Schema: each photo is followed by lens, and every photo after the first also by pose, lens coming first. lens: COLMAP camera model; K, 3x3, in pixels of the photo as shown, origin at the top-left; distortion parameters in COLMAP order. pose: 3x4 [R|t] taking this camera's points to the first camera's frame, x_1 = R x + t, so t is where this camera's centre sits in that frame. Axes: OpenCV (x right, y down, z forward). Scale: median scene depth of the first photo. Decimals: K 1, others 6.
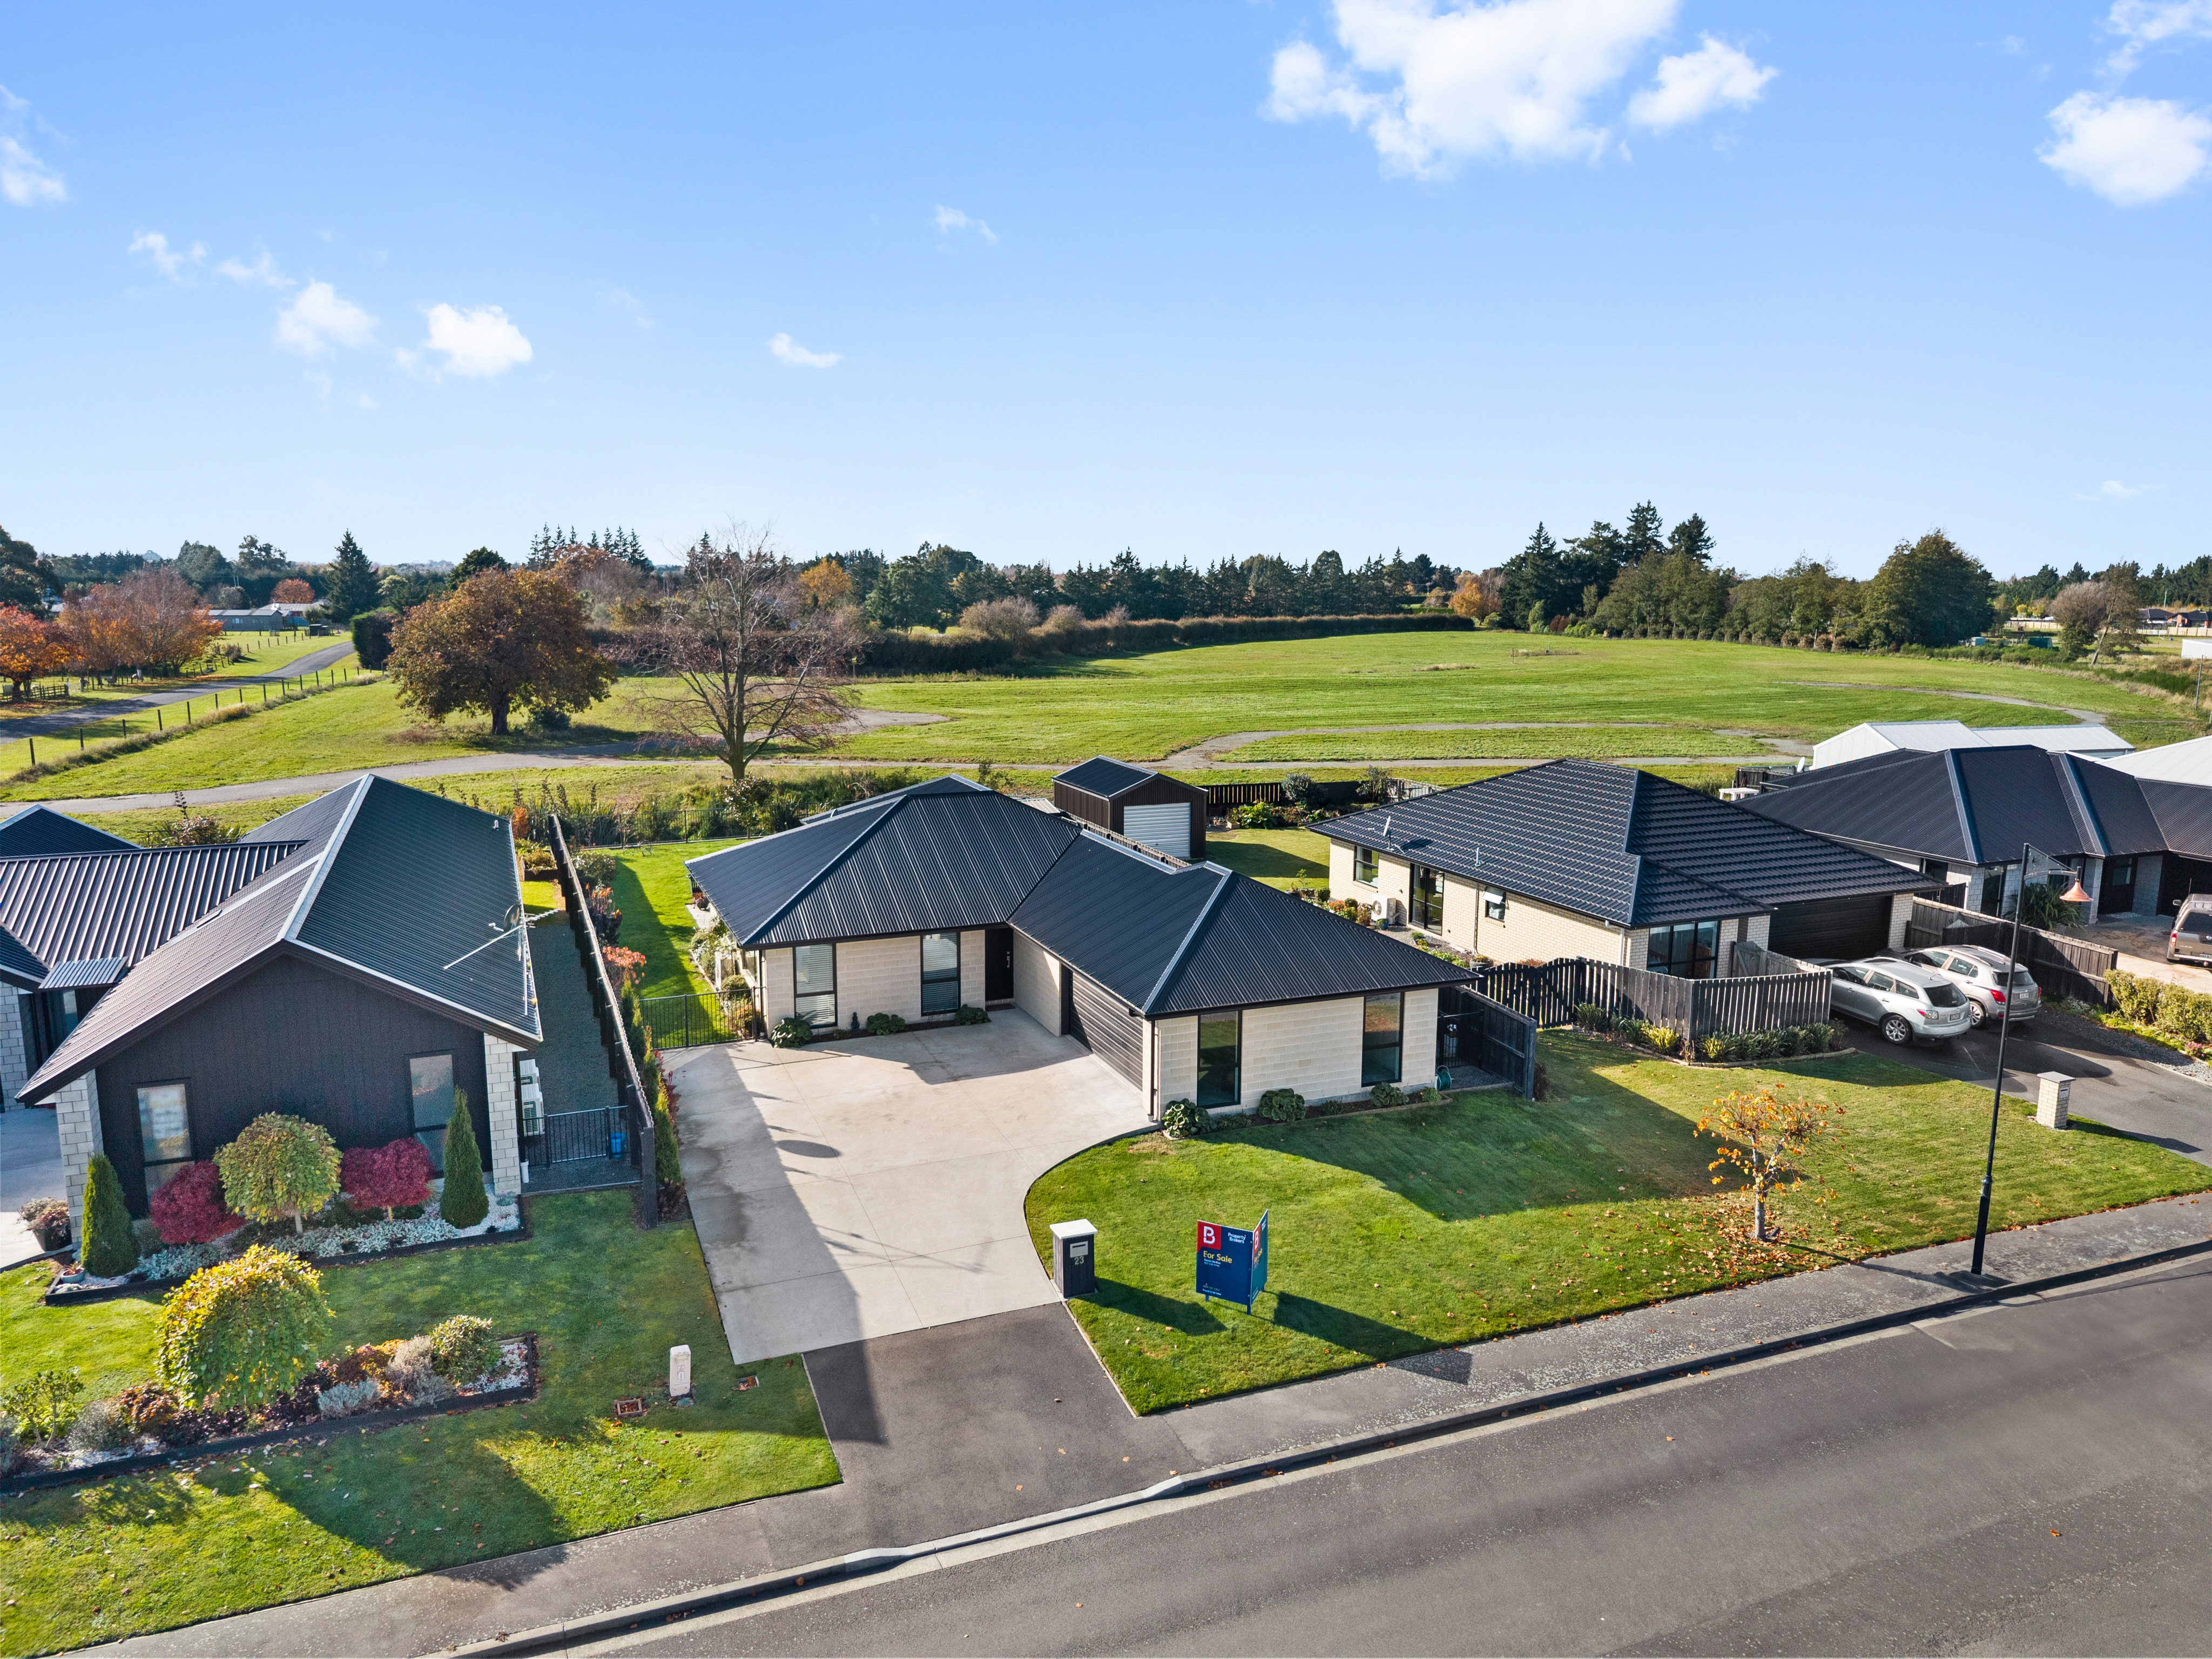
lens RADIAL K [[1510.0, 0, 1106.0], [0, 1510.0, 829.5], [0, 0, 1]] dist [0.013469, -0.007465]
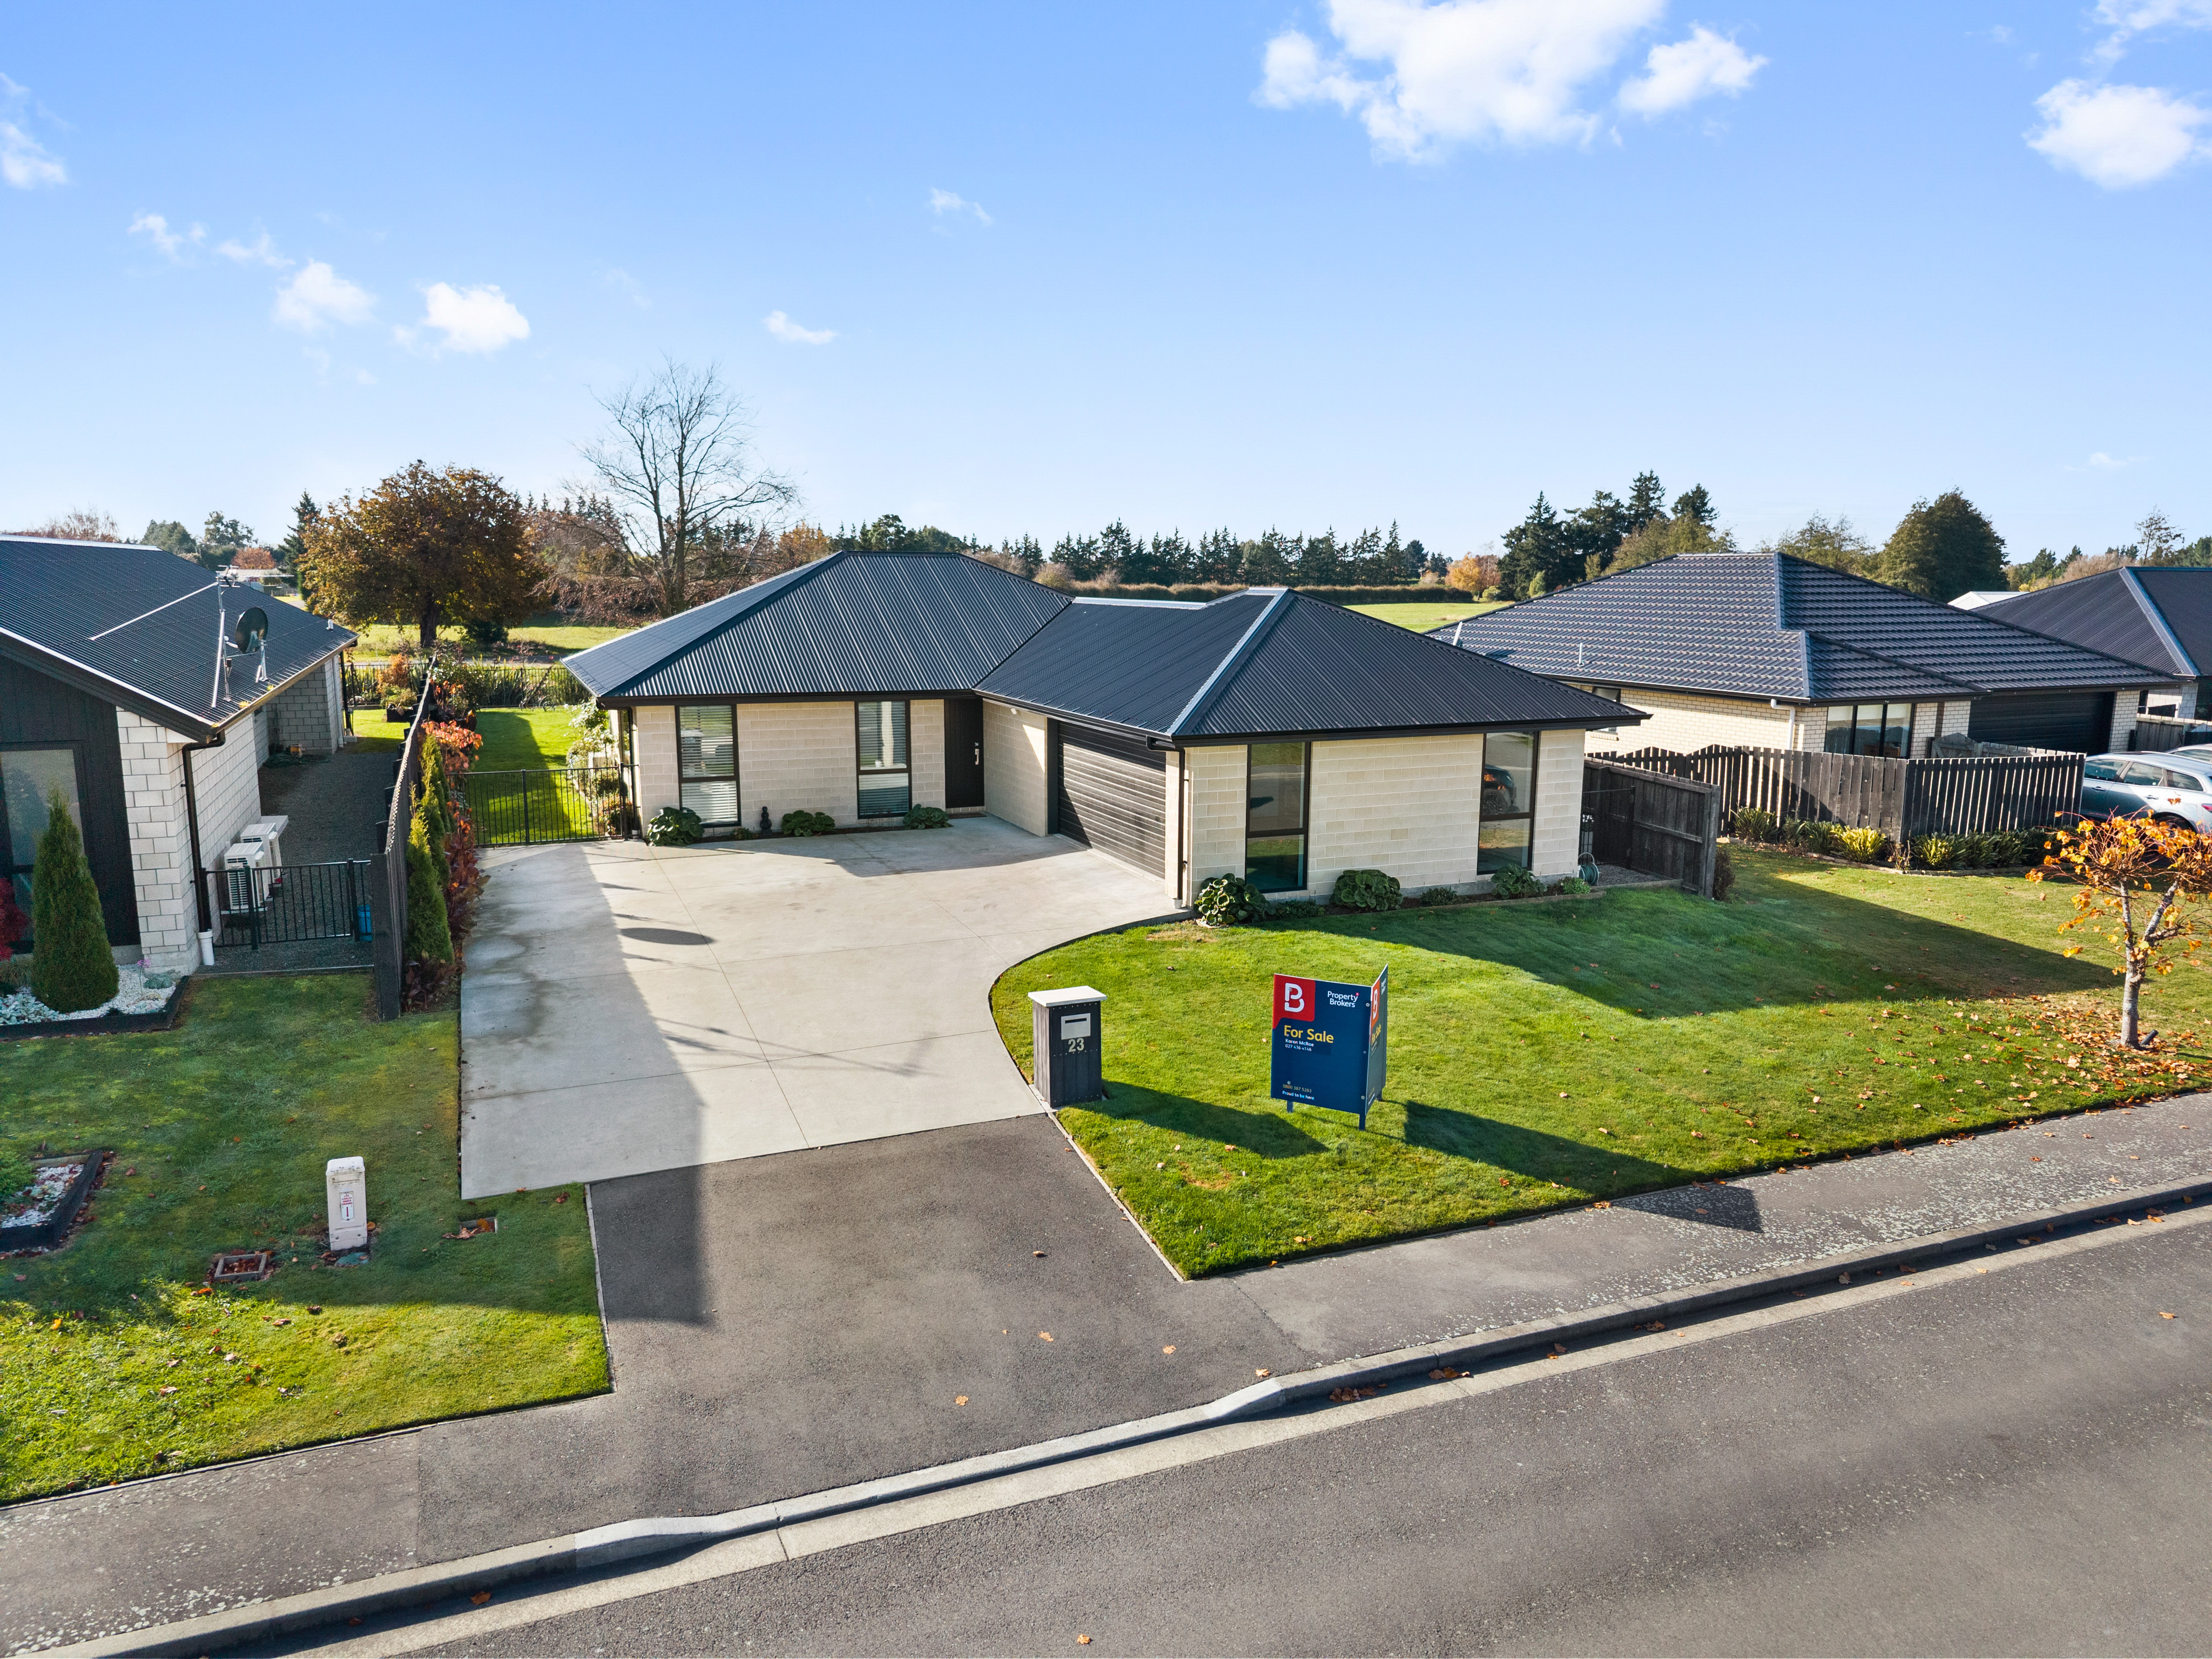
lens RADIAL K [[1510.0, 0, 1106.0], [0, 1510.0, 829.5], [0, 0, 1]] dist [0.013469, -0.007465]
pose [[0.999972, -0.002315, 0.007116, -0.009184], [0.002306, 0.999997, 0.001210, 0.184145], [-0.007119, -0.001194, 0.999974, 0.373442]]
